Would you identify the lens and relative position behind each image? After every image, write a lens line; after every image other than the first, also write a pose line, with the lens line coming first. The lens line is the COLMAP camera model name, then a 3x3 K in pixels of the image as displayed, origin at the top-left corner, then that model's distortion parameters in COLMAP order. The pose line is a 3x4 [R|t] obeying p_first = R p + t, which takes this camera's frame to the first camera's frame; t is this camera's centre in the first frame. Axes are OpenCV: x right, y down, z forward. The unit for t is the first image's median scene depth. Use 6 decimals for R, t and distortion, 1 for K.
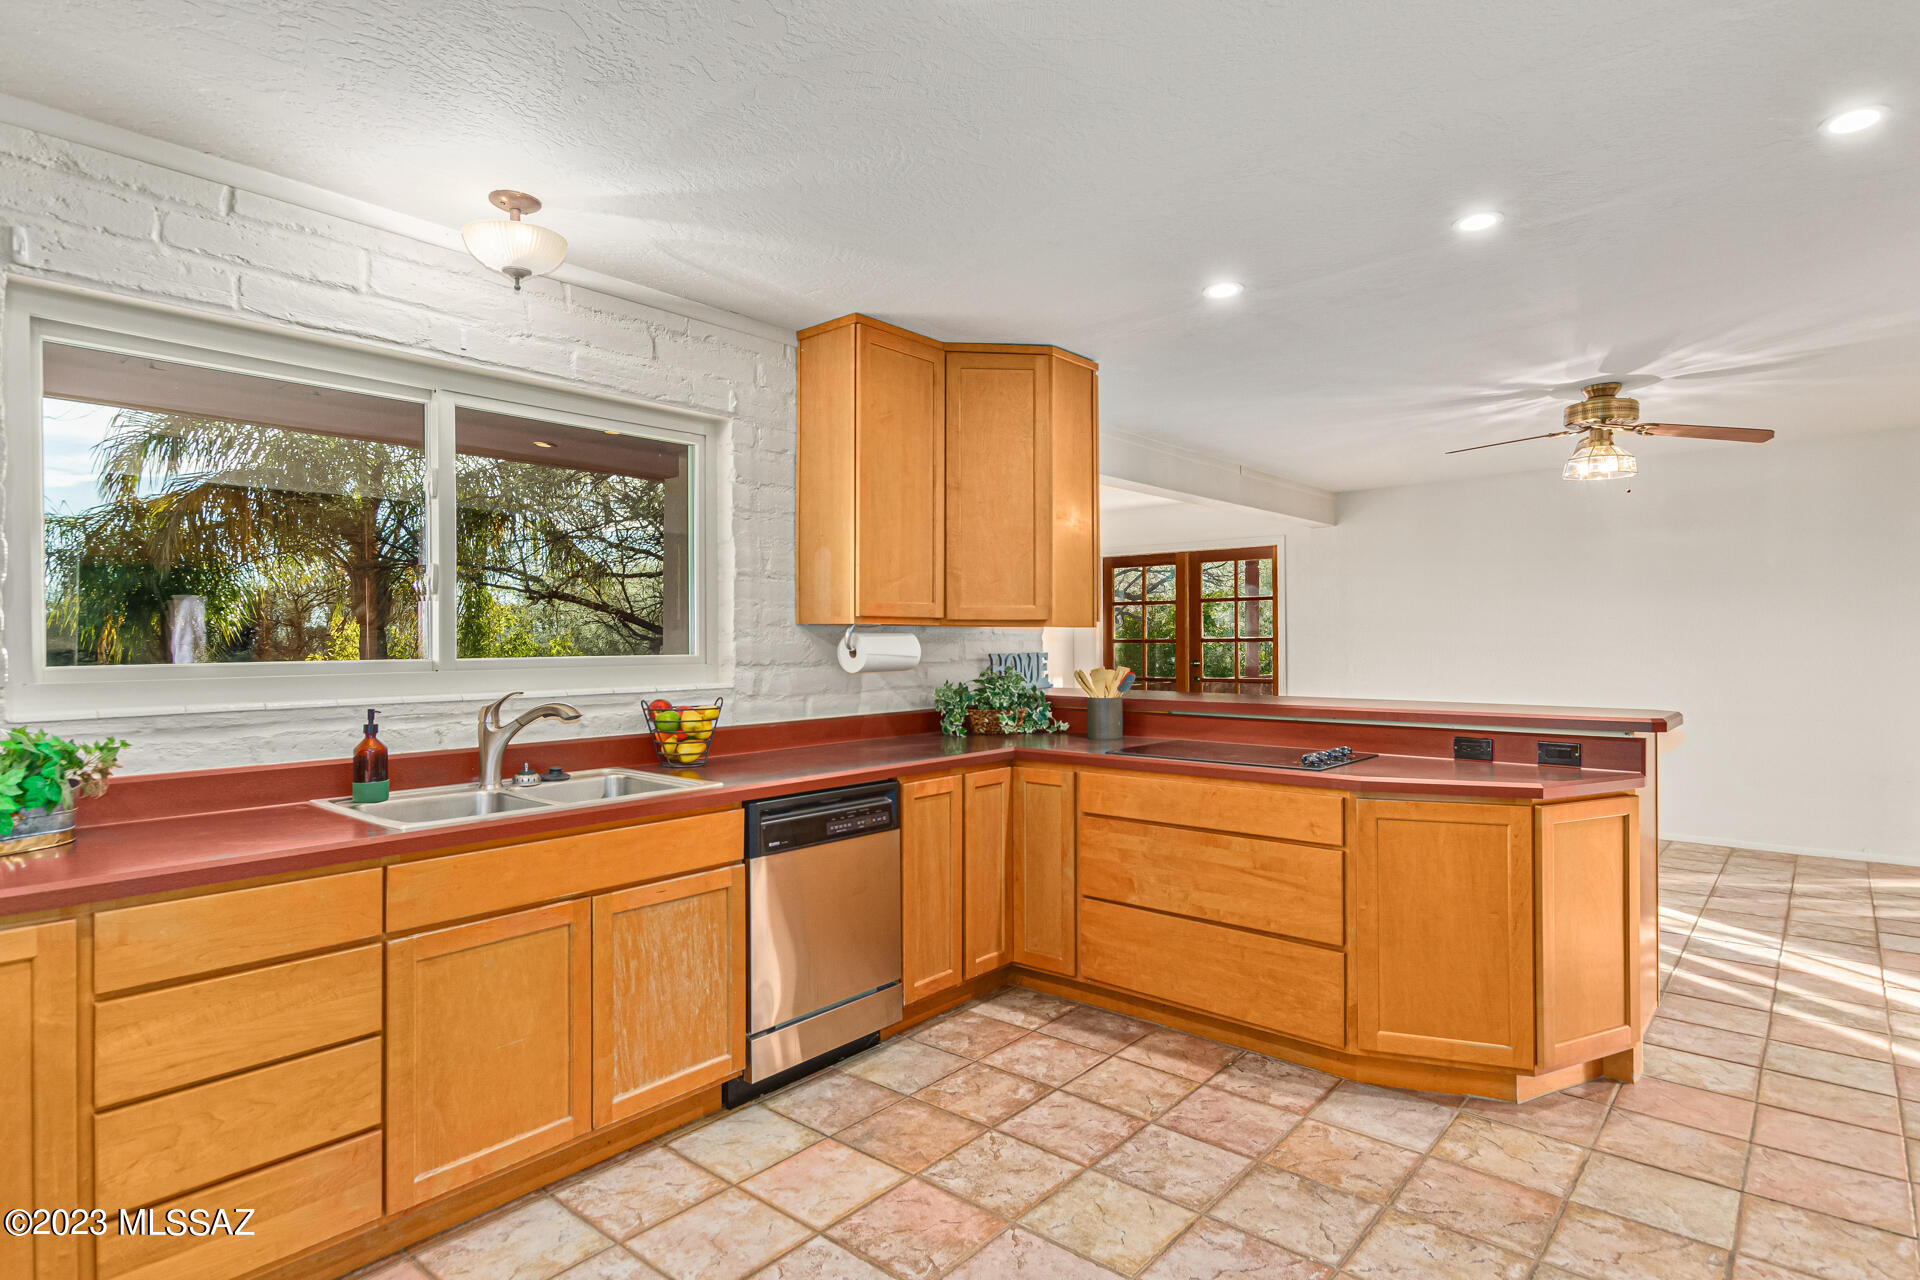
lens RADIAL K [[1019.9, 0, 958.8], [0, 1019.9, 641.9], [0, 0, 1]] dist [0.017909, -0.000584]
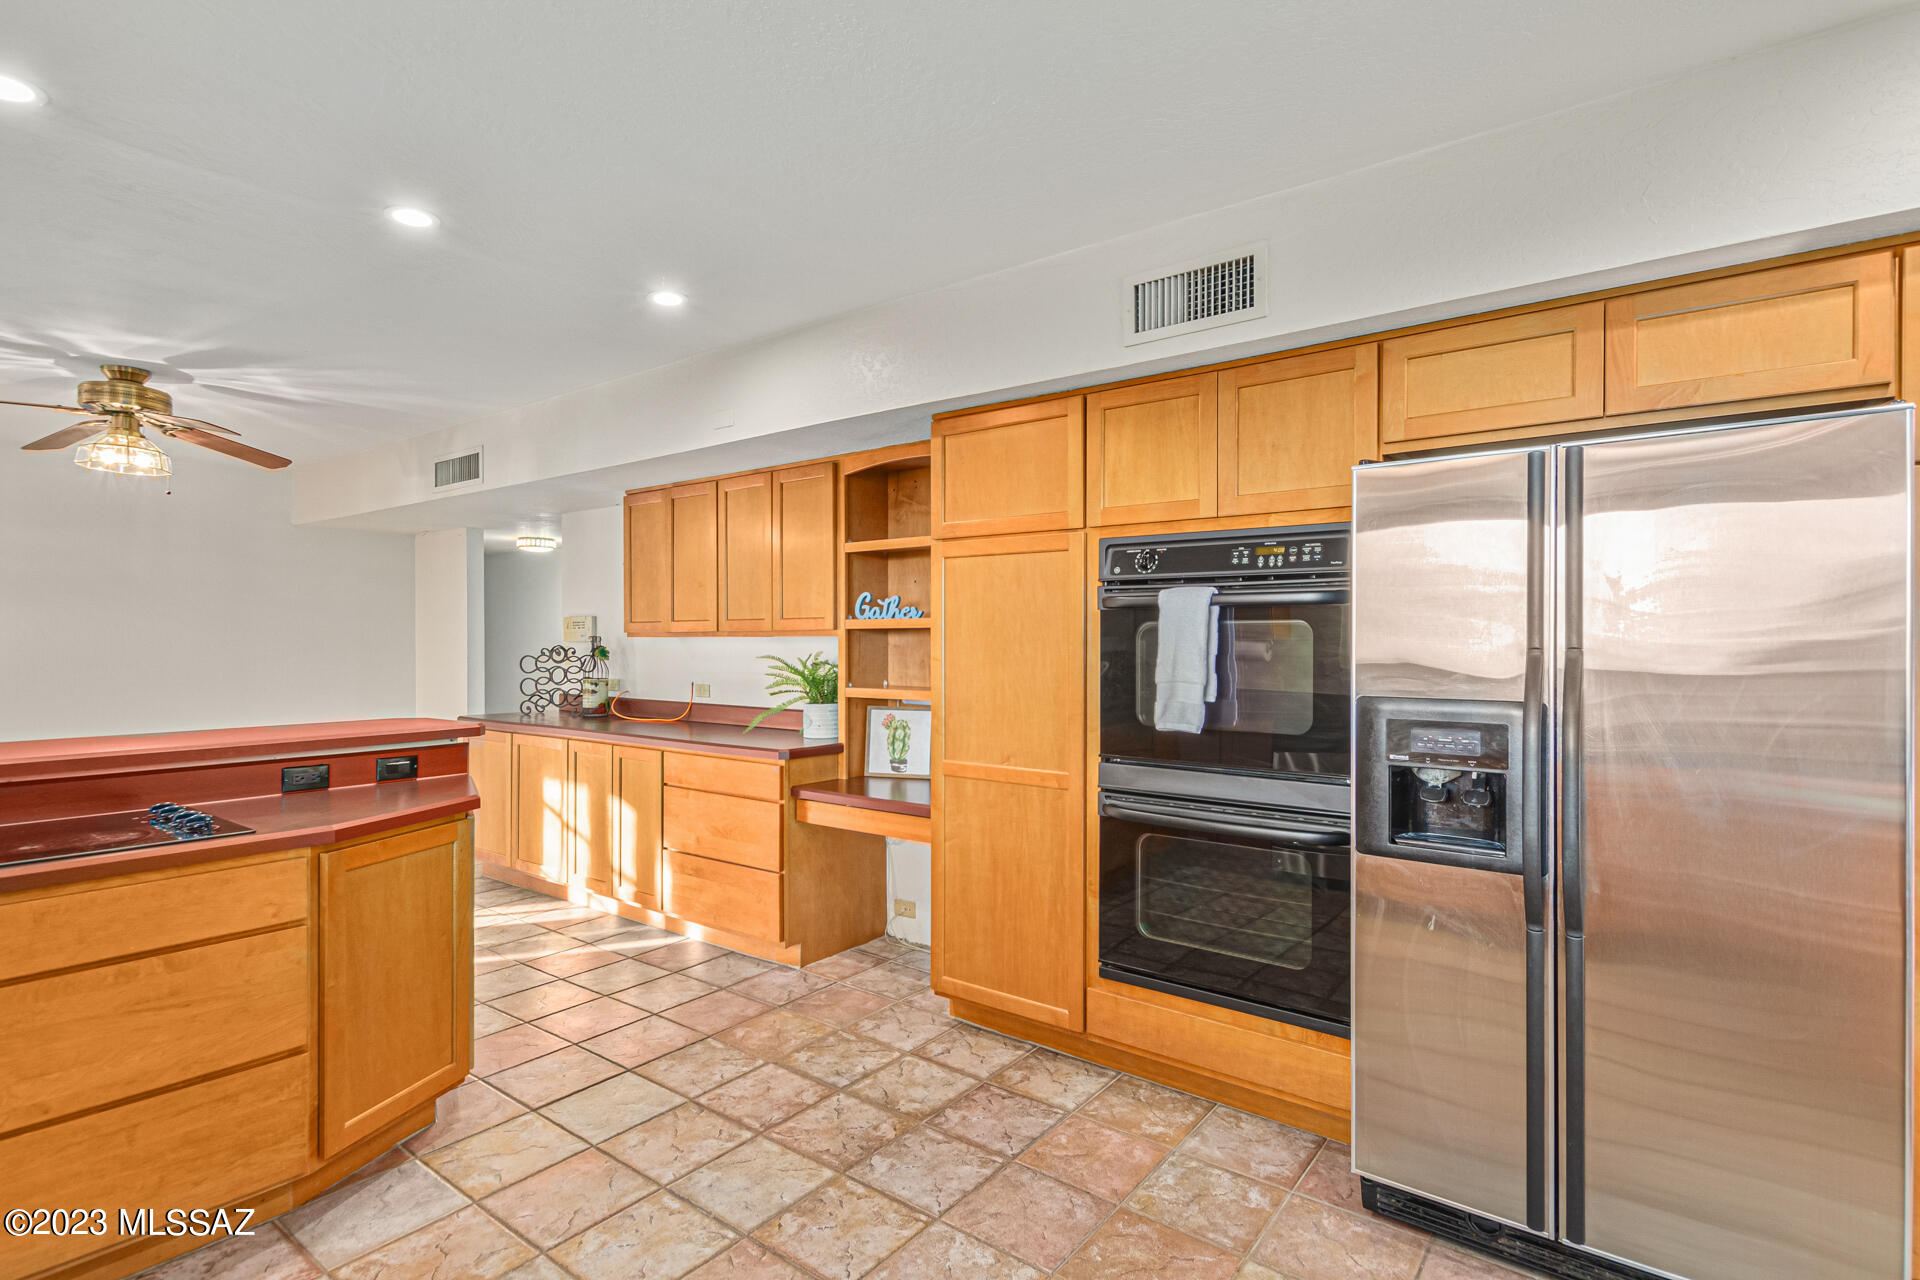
lens RADIAL K [[935.4, 0, 965.2], [0, 935.4, 637.7], [0, 0, 1]] dist [0.010010, -0.002725]
pose [[-0.055466, 0.002114, 0.998458, -0.378428], [0.006027, 0.999980, -0.001783, -0.014818], [-0.998442, 0.005918, -0.055477, 0.514446]]
